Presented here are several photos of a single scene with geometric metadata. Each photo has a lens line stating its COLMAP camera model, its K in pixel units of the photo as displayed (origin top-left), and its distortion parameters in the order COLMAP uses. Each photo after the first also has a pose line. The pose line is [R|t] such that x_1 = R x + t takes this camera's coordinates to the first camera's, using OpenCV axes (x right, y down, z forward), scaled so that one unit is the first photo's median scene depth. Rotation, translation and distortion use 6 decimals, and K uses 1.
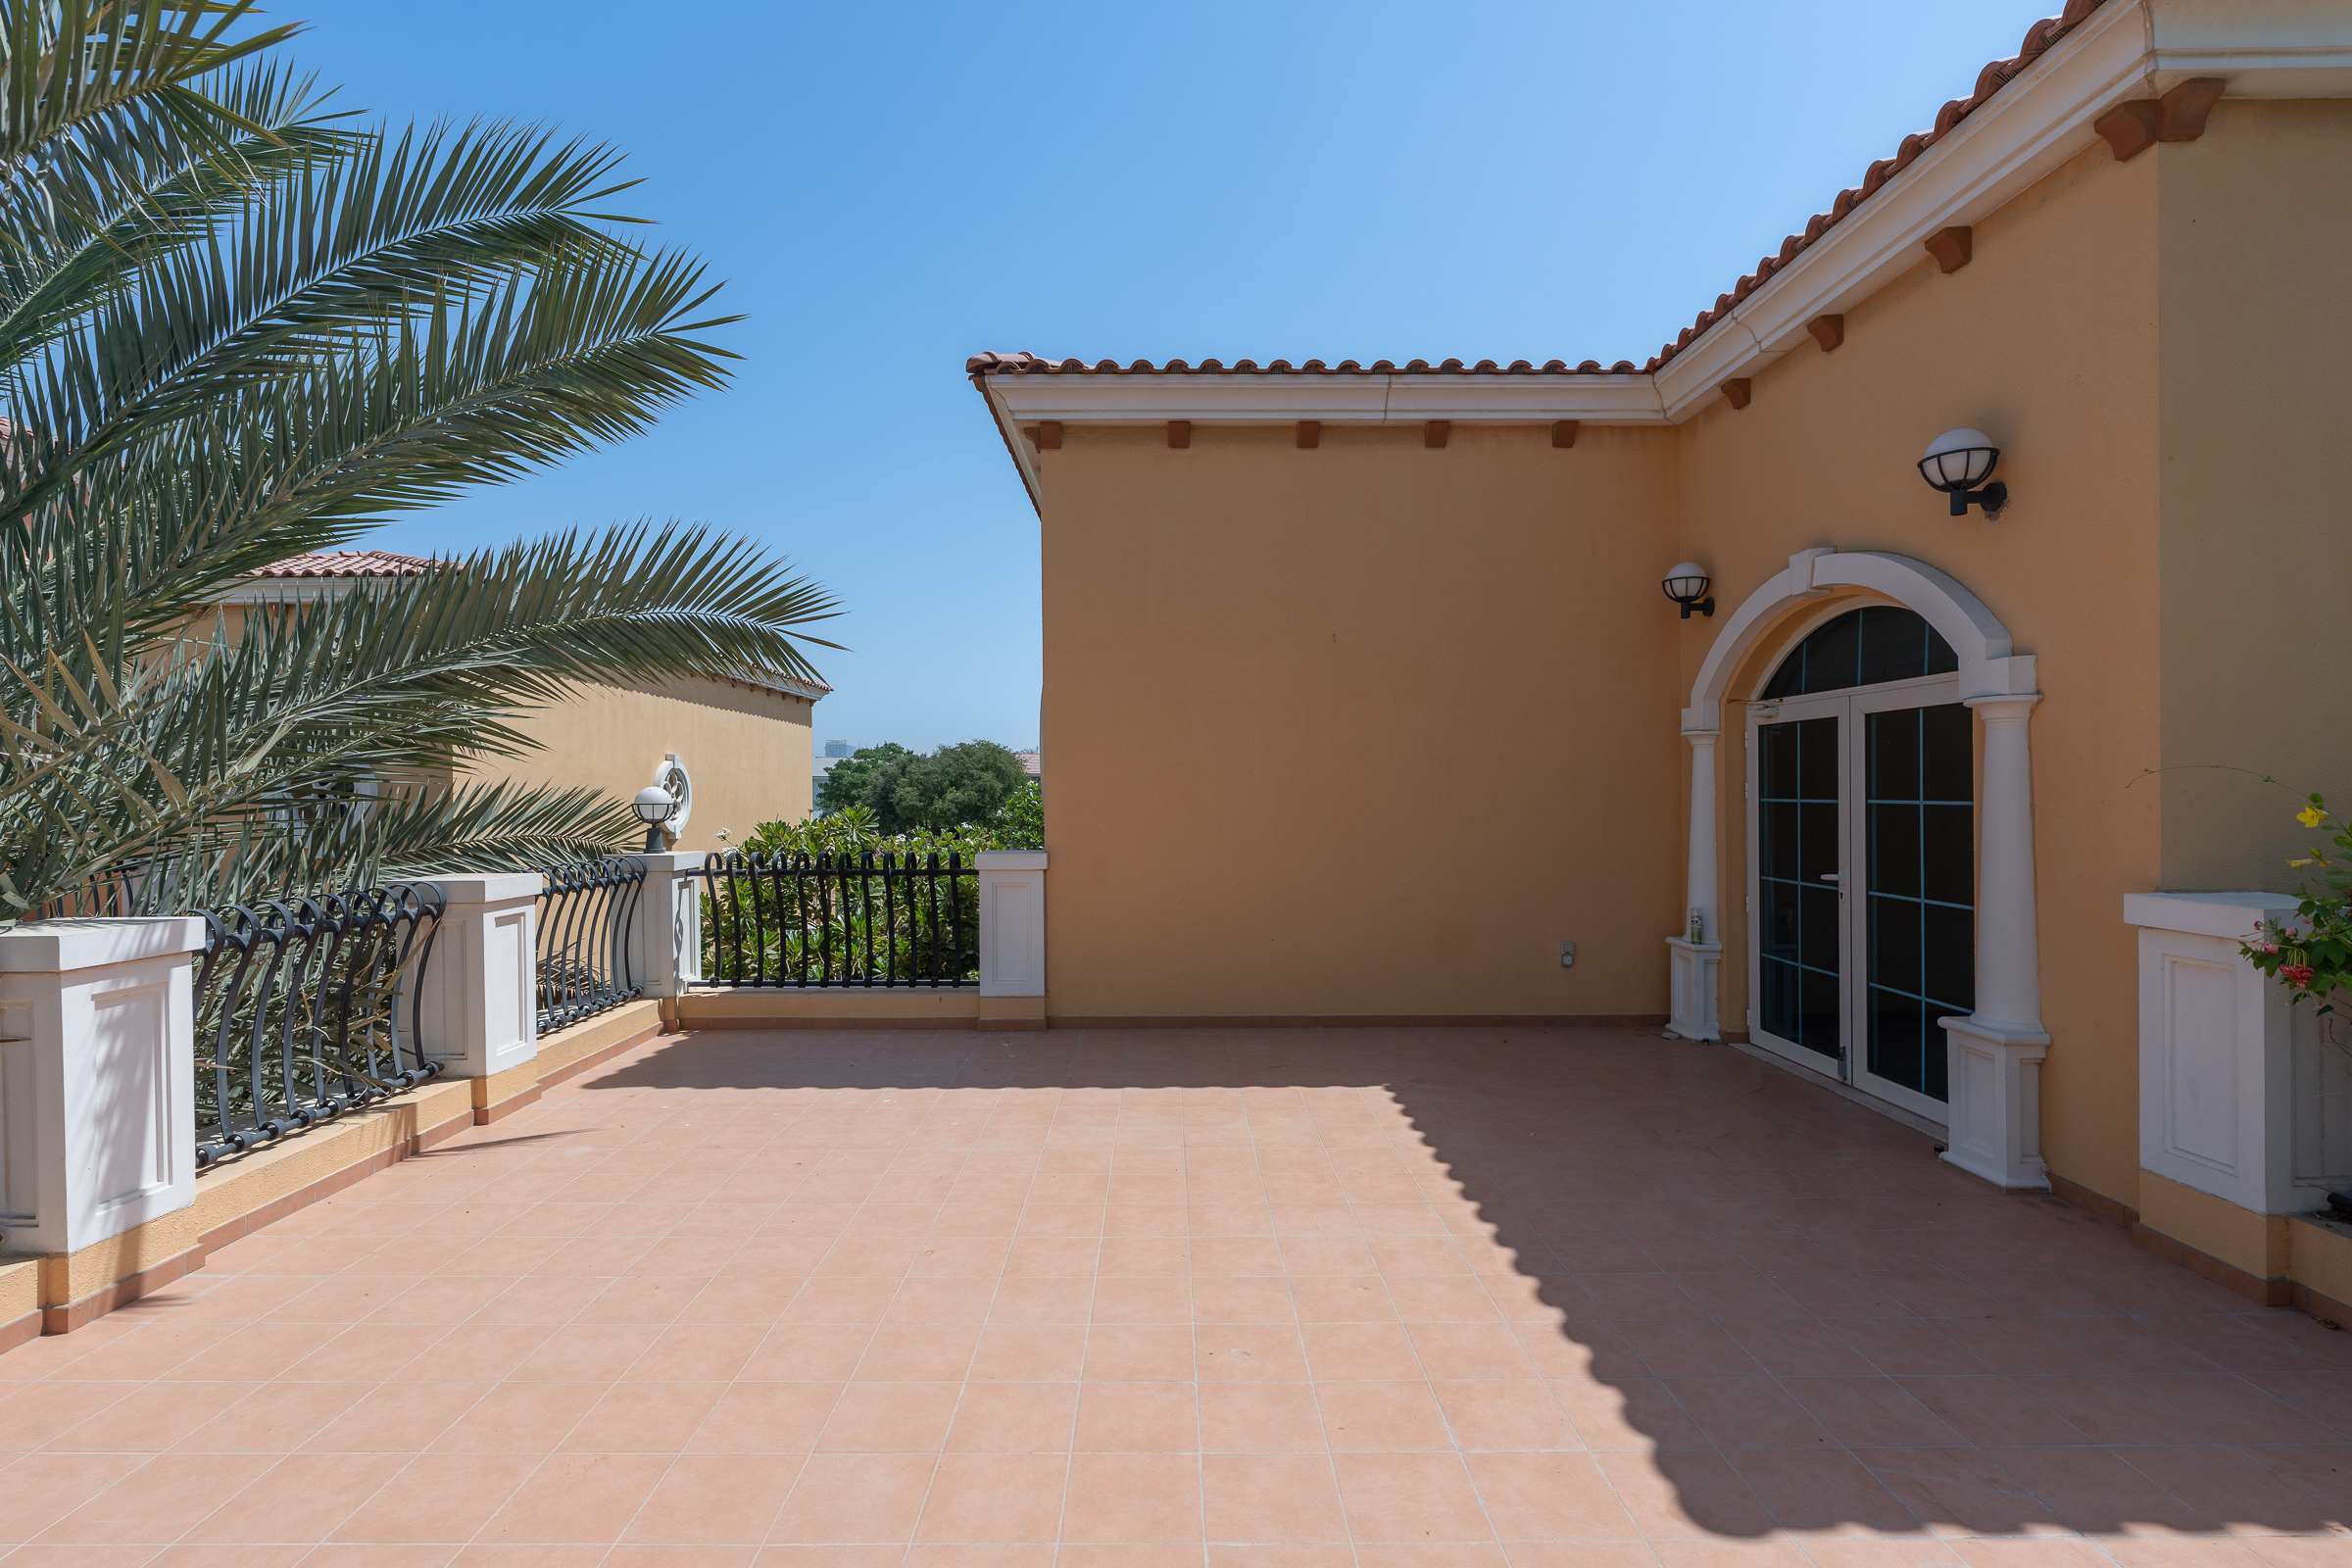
lens RADIAL K [[1080.9, 0, 1176.0], [0, 1080.9, 784.0], [0, 0, 1]] dist [-0.015660, 0.004485]
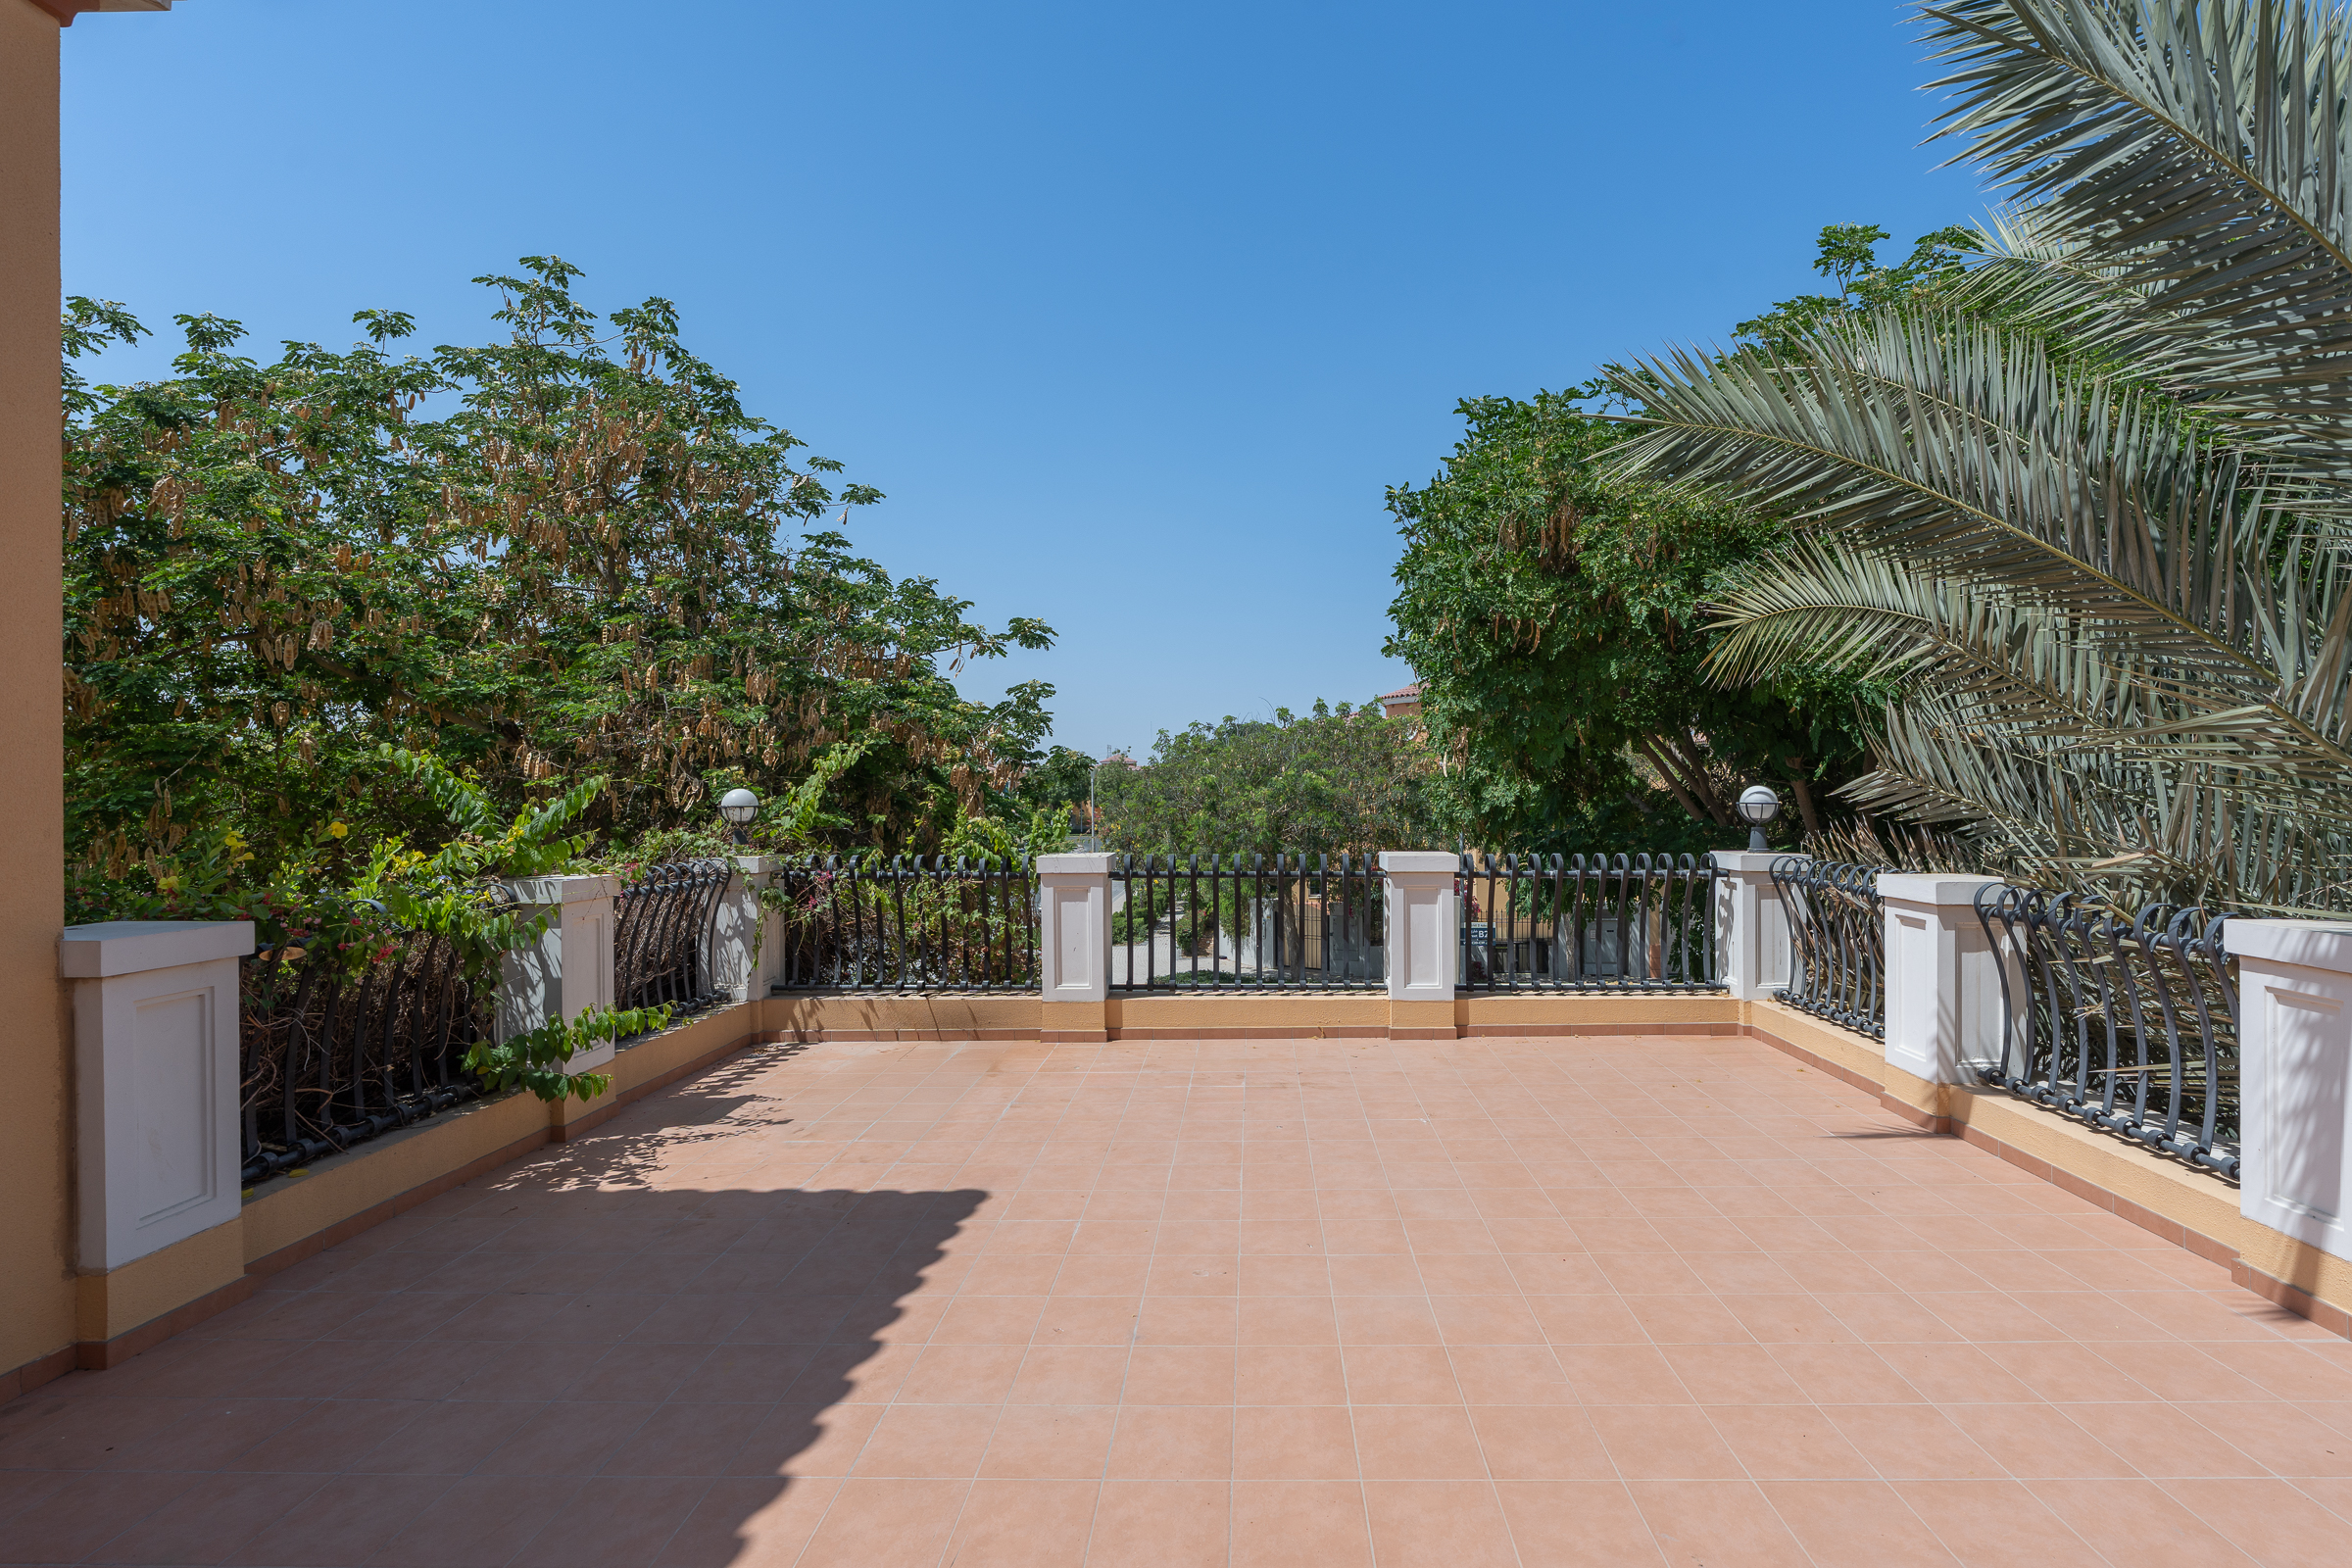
lens RADIAL K [[1080.9, 0, 1176.0], [0, 1080.9, 784.0], [0, 0, 1]] dist [-0.015660, 0.004485]
pose [[-0.996811, 0.023032, 0.076408, -0.018405], [0.021188, 0.999467, -0.024848, -0.000244], [-0.076939, -0.023149, -0.996767, 2.128152]]
